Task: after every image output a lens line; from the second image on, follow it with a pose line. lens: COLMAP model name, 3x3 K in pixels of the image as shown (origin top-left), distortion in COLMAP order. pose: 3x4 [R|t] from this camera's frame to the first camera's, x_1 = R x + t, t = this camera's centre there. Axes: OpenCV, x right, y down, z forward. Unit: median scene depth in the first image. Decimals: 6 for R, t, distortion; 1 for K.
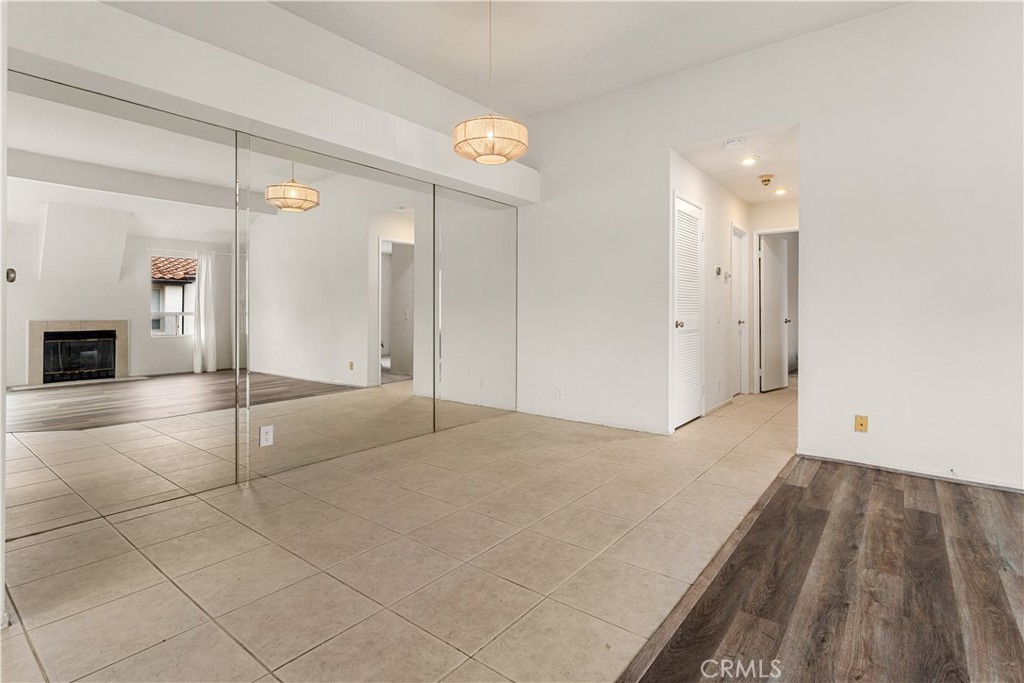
lens RADIAL K [[503.8, 0, 511.5], [0, 503.8, 317.5], [0, 0, 1]] dist [-0.004380, -0.000128]
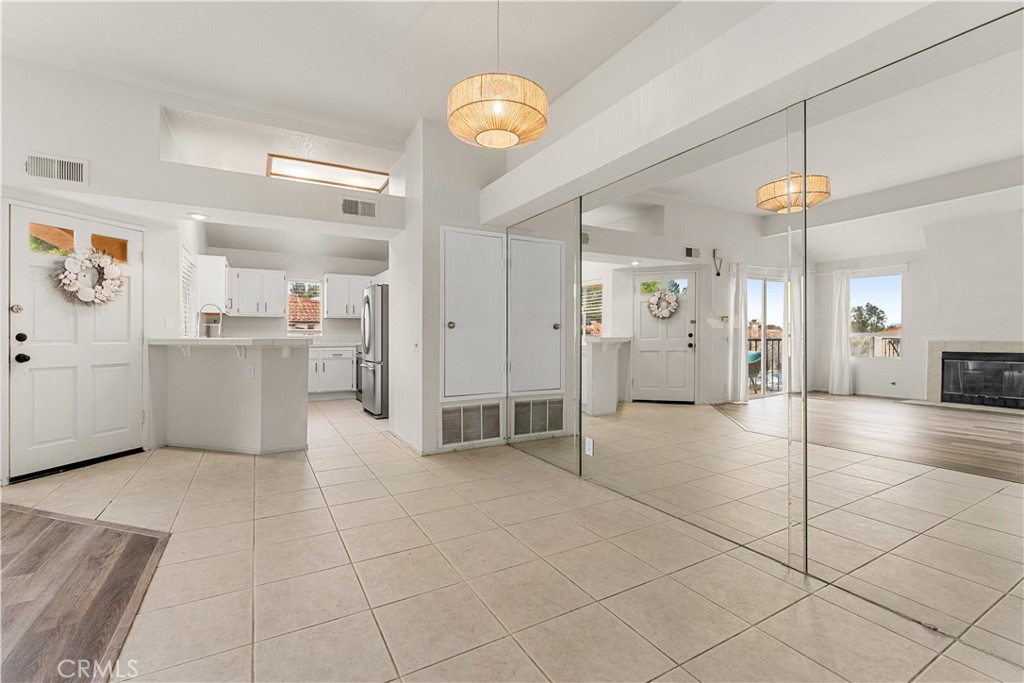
lens RADIAL K [[452.2, 0, 518.4], [0, 452.2, 332.0], [0, 0, 1]] dist [-0.013312, 0.004857]
pose [[-0.367204, 0.001815, -0.930138, 0.800816], [0.000309, 0.999998, 0.001829, -0.043384], [0.930140, 0.000384, -0.367204, 1.784820]]
